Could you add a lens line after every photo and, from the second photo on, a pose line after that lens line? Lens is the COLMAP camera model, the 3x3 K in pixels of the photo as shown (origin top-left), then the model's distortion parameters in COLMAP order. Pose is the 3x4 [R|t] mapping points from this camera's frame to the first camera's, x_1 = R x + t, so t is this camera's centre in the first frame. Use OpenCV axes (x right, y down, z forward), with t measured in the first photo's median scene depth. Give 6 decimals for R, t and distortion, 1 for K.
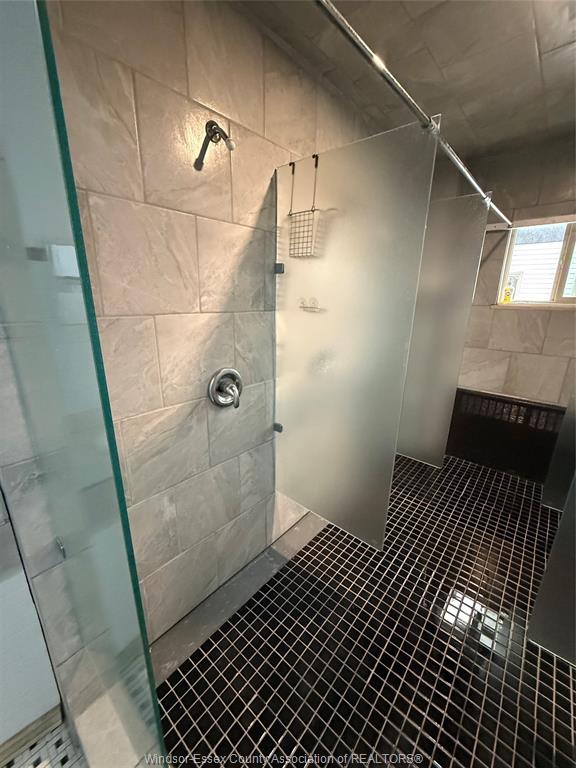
lens RADIAL K [[304.2, 0, 286.3], [0, 304.2, 381.3], [0, 0, 1]] dist [0.003077, 0.000621]
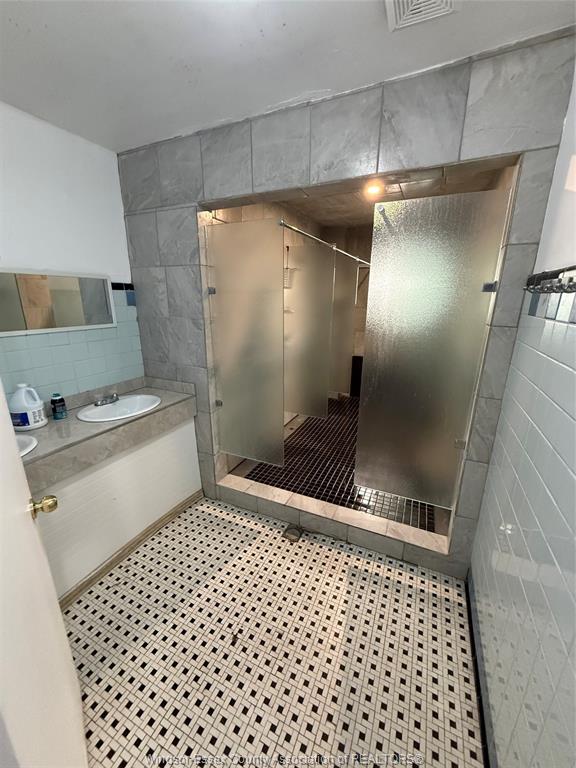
lens RADIAL K [[304.2, 0, 288.1], [0, 304.2, 384.3], [0, 0, 1]] dist [0.003077, 0.000621]
pose [[0.960114, -0.083929, 0.266716, -0.541123], [0.084170, 0.996396, 0.010548, 0.258971], [-0.266640, 0.012323, 0.963718, -1.103140]]
